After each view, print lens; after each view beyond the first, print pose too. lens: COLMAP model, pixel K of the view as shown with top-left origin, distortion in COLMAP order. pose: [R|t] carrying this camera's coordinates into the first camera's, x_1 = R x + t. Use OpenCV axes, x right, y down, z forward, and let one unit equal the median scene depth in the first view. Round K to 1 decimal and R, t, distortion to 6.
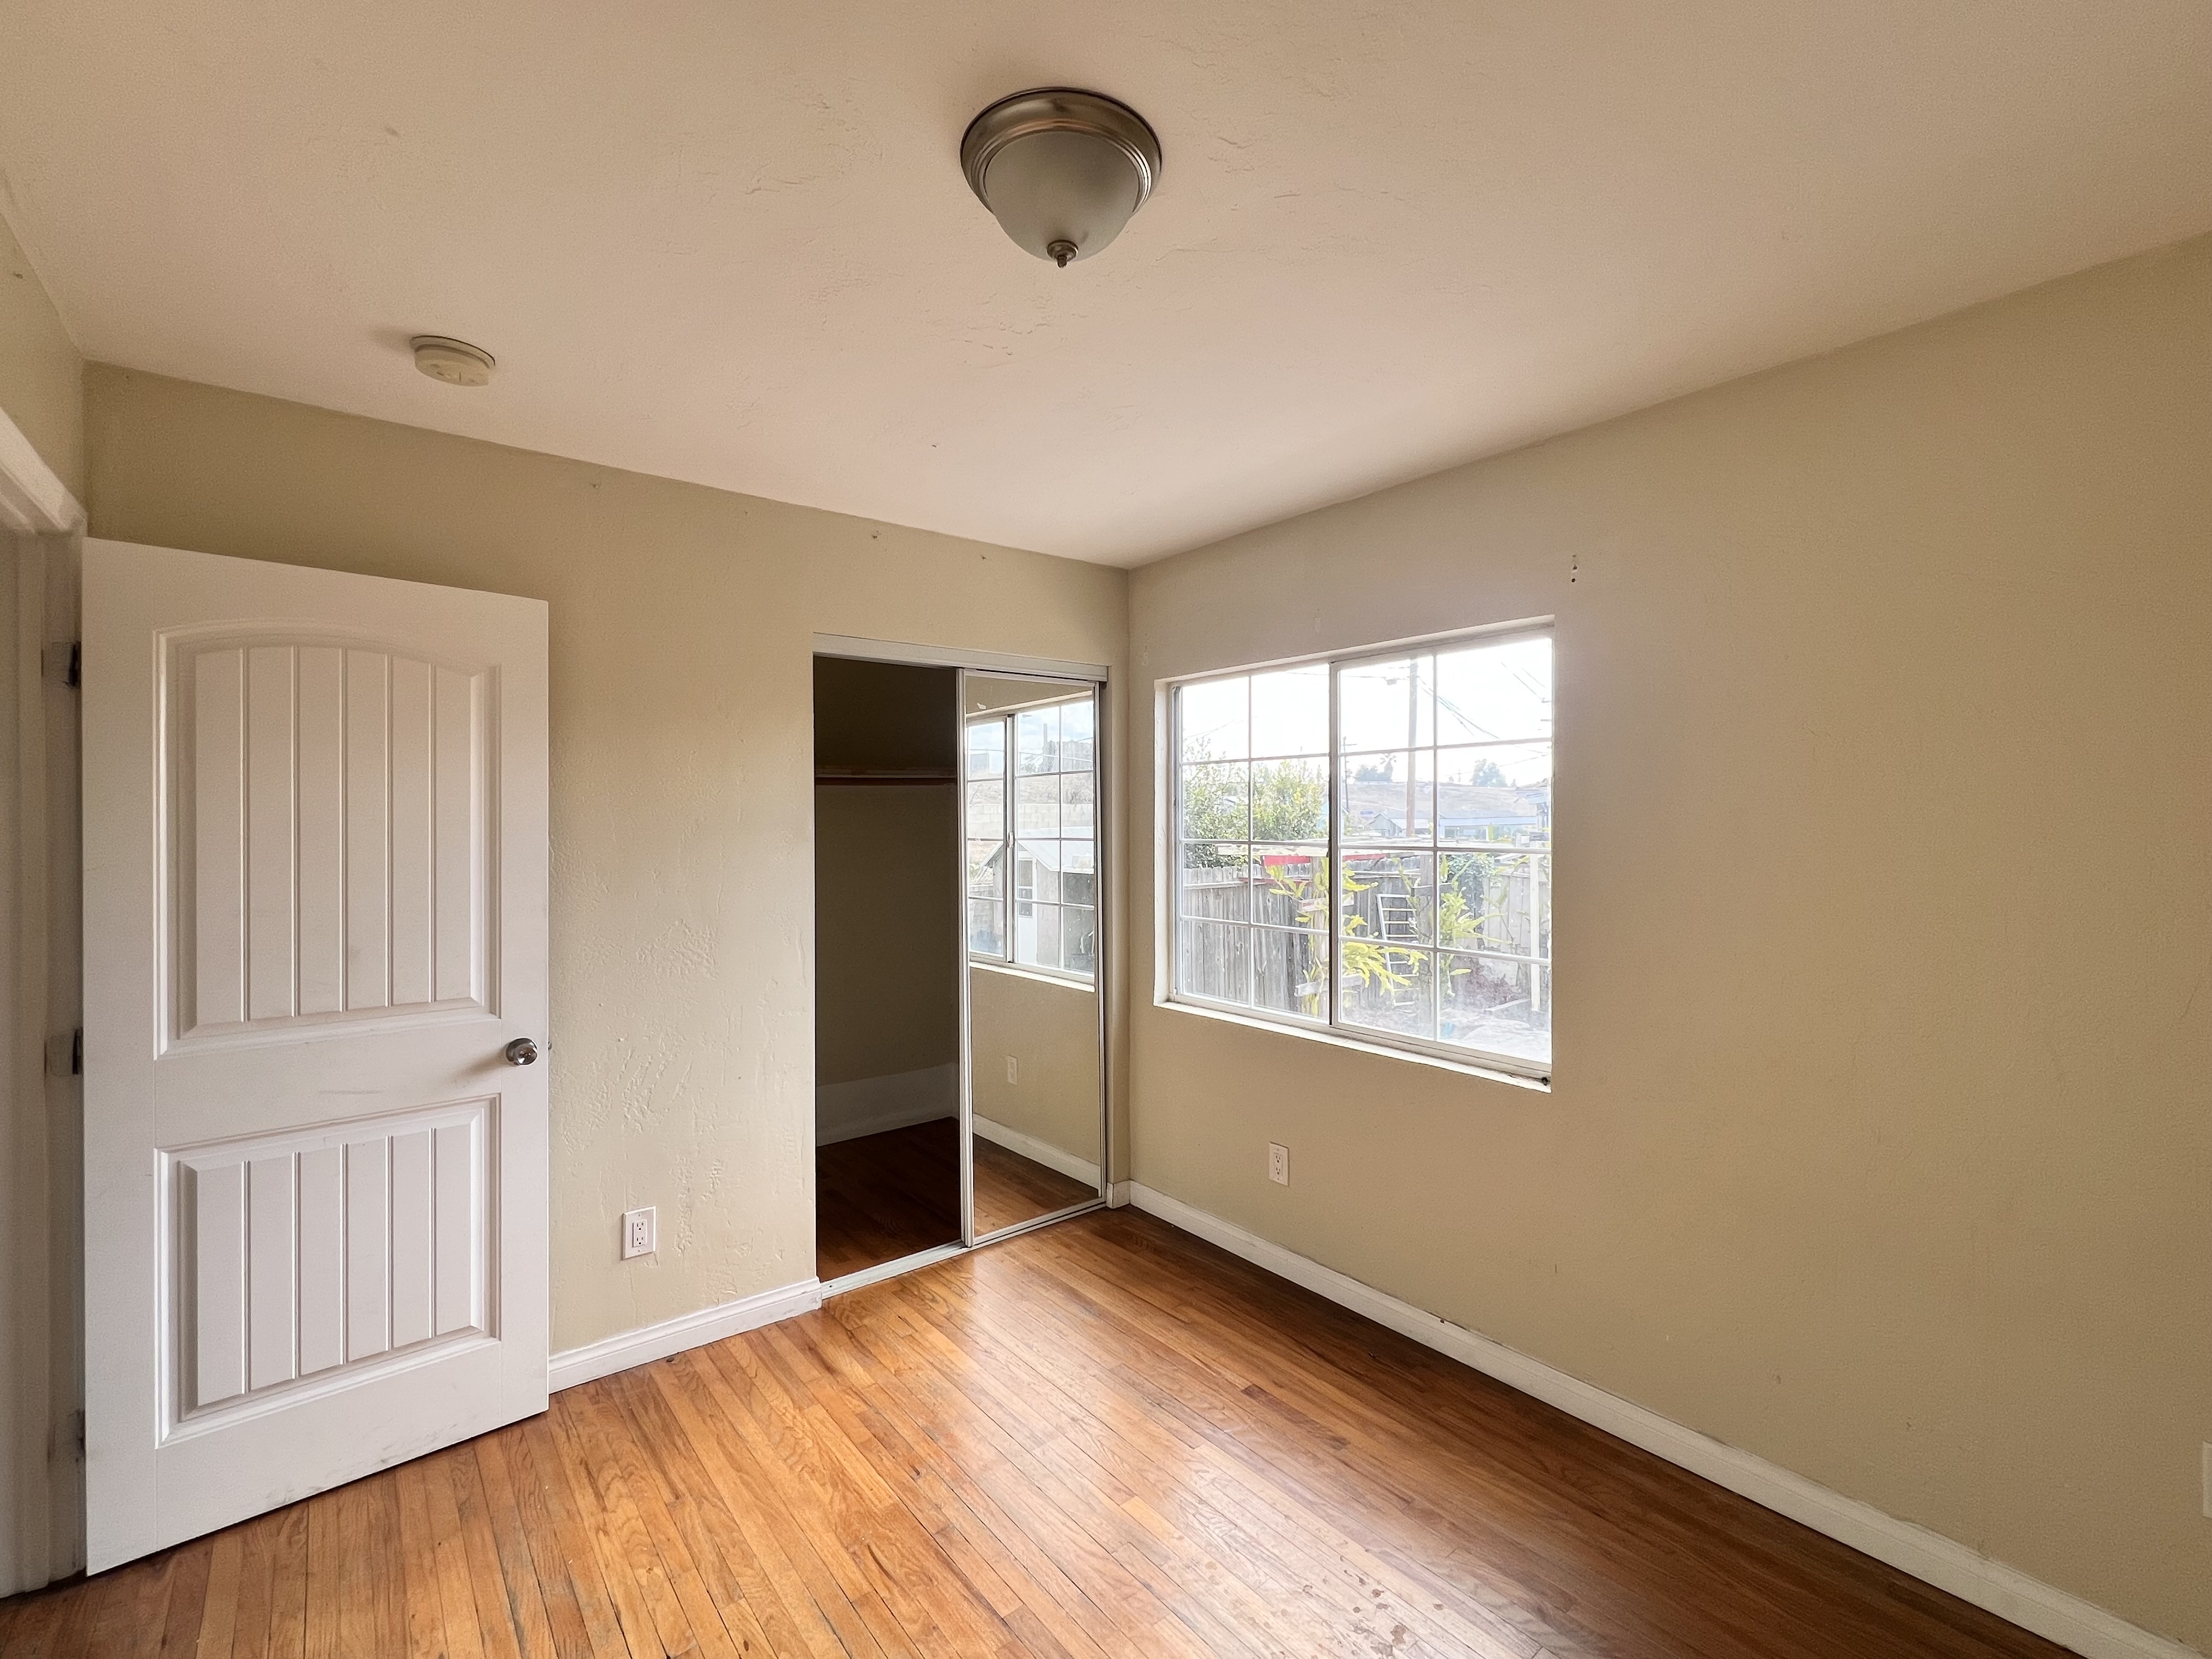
lens RADIAL K [[957.2, 0, 1105.3], [0, 957.2, 827.6], [0, 0, 1]] dist [0.006014, -0.000132]
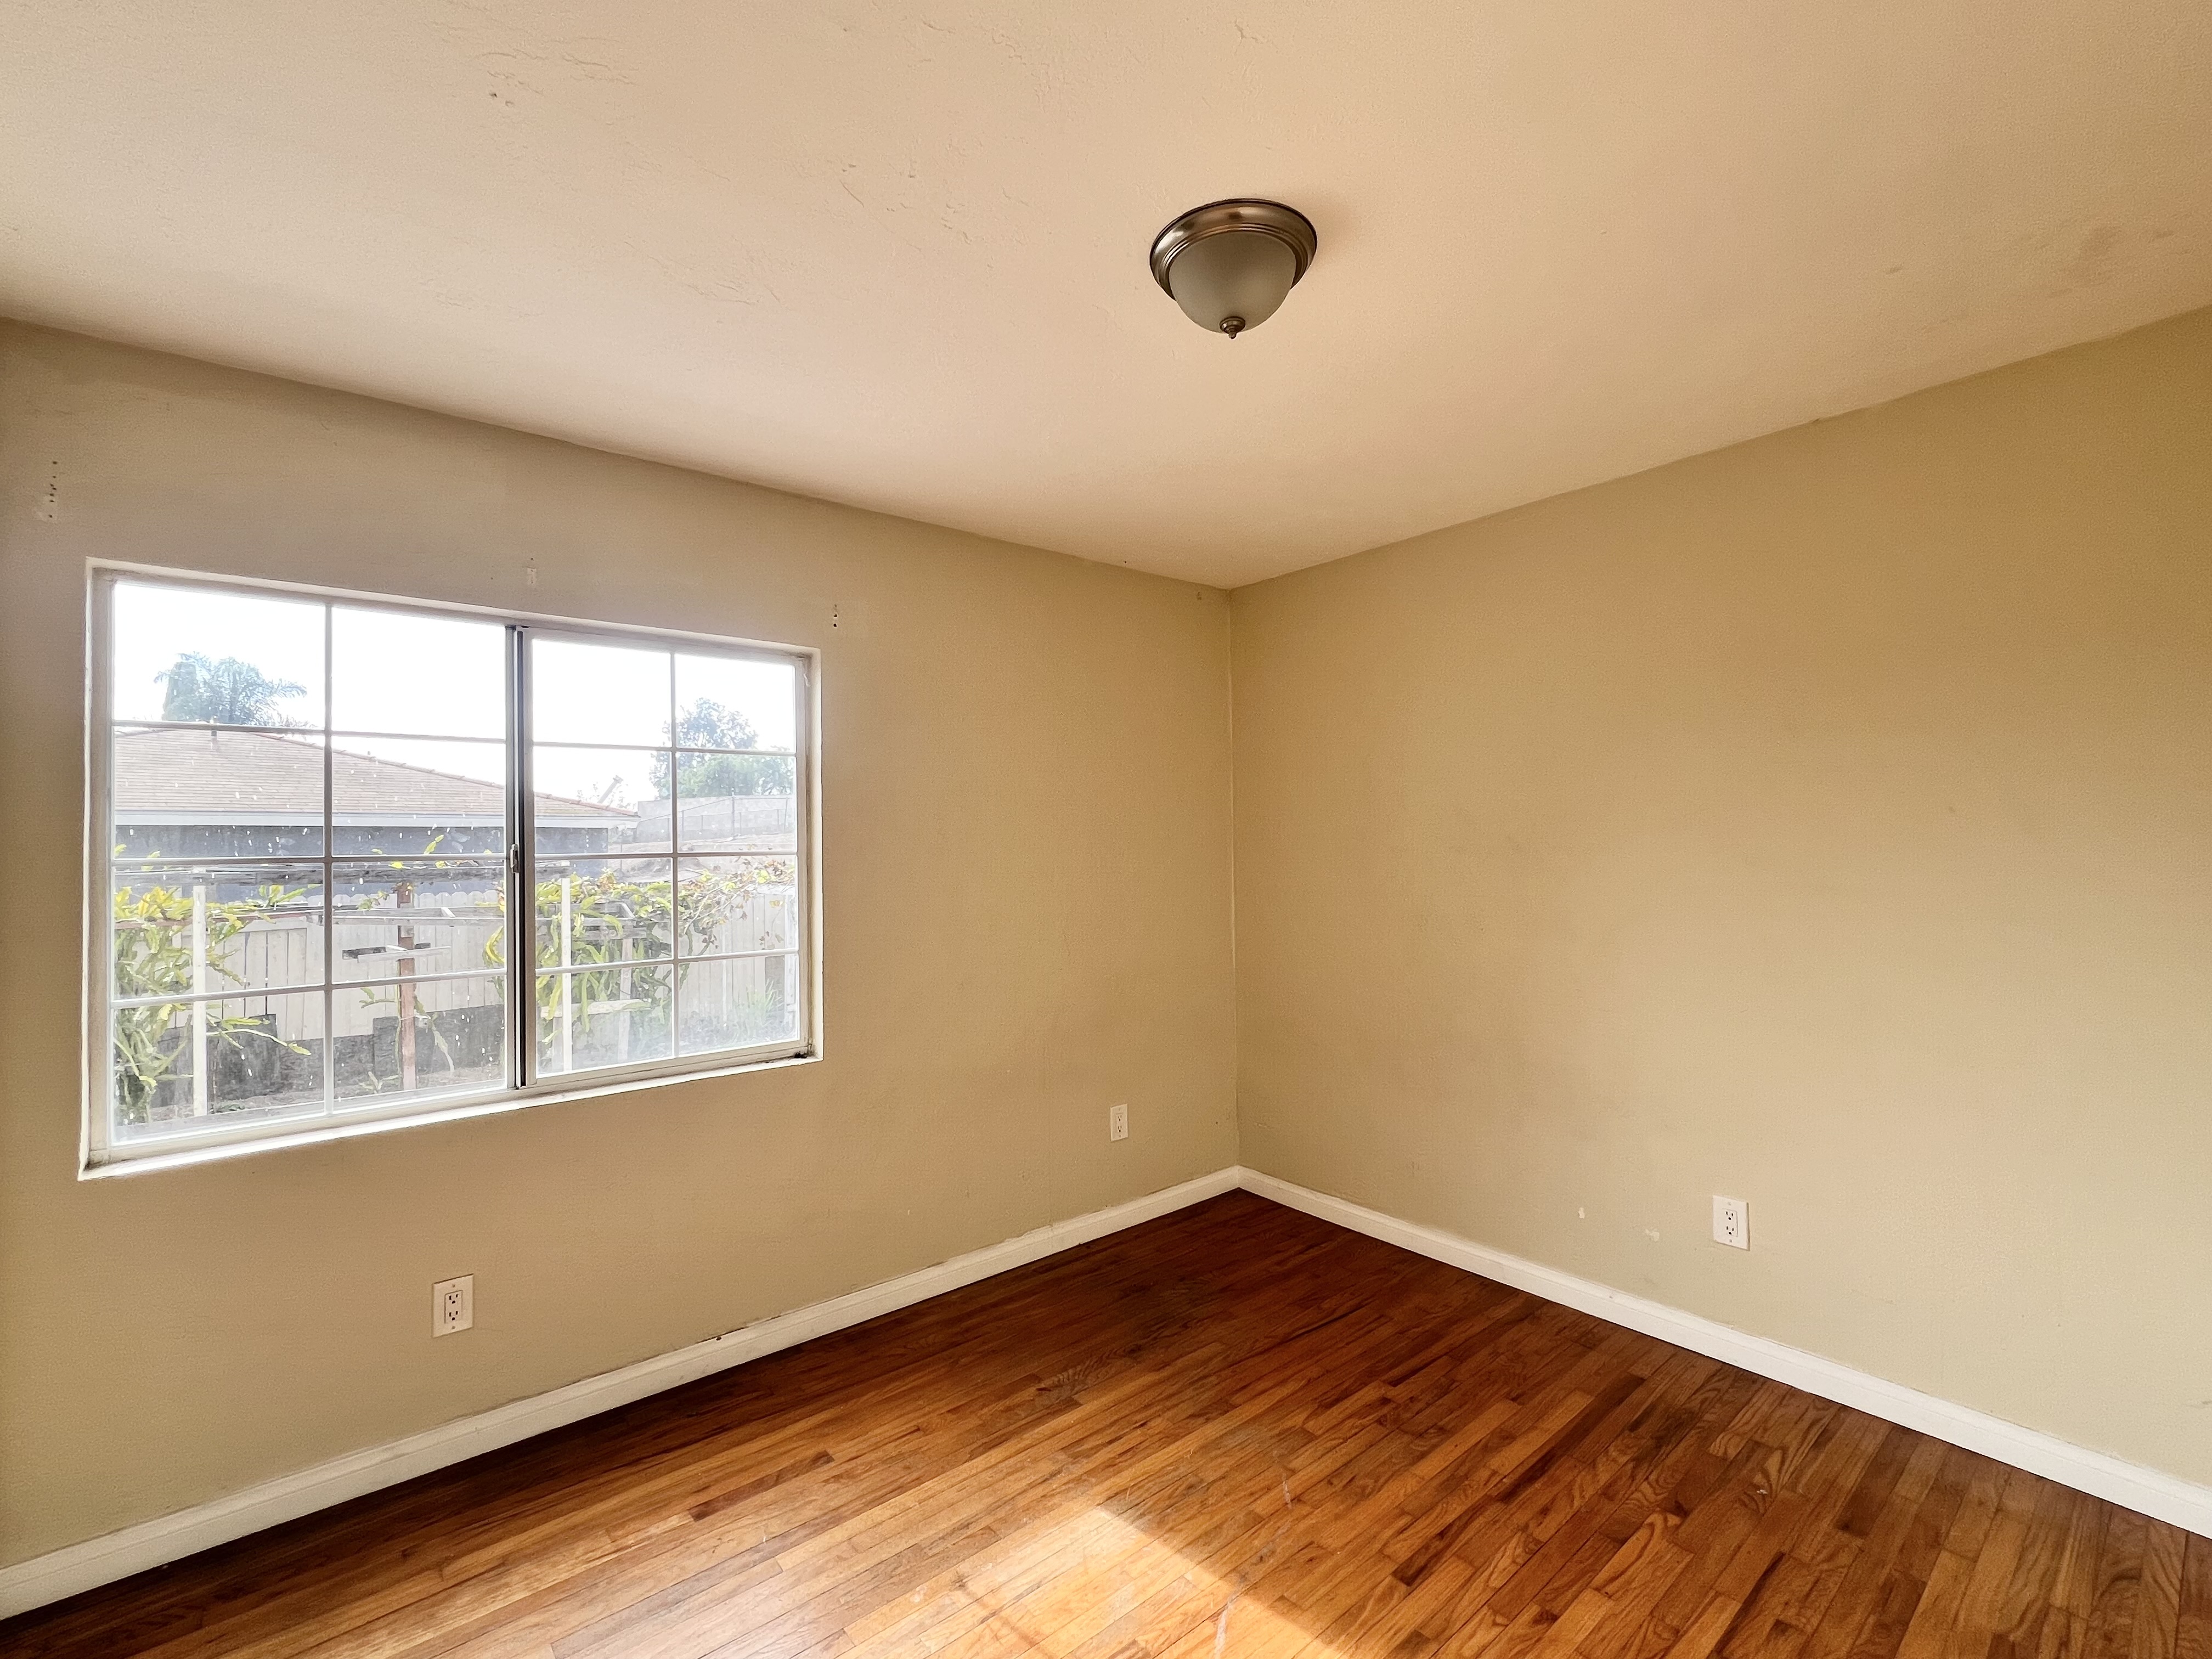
lens RADIAL K [[957.2, 0, 1093.6], [0, 957.2, 822.6], [0, 0, 1]] dist [0.006014, -0.000132]
pose [[0.015978, 0.024783, 0.999565, -0.644130], [0.024846, 0.999374, -0.025176, 0.025911], [-0.999564, 0.025237, 0.015352, 0.605517]]
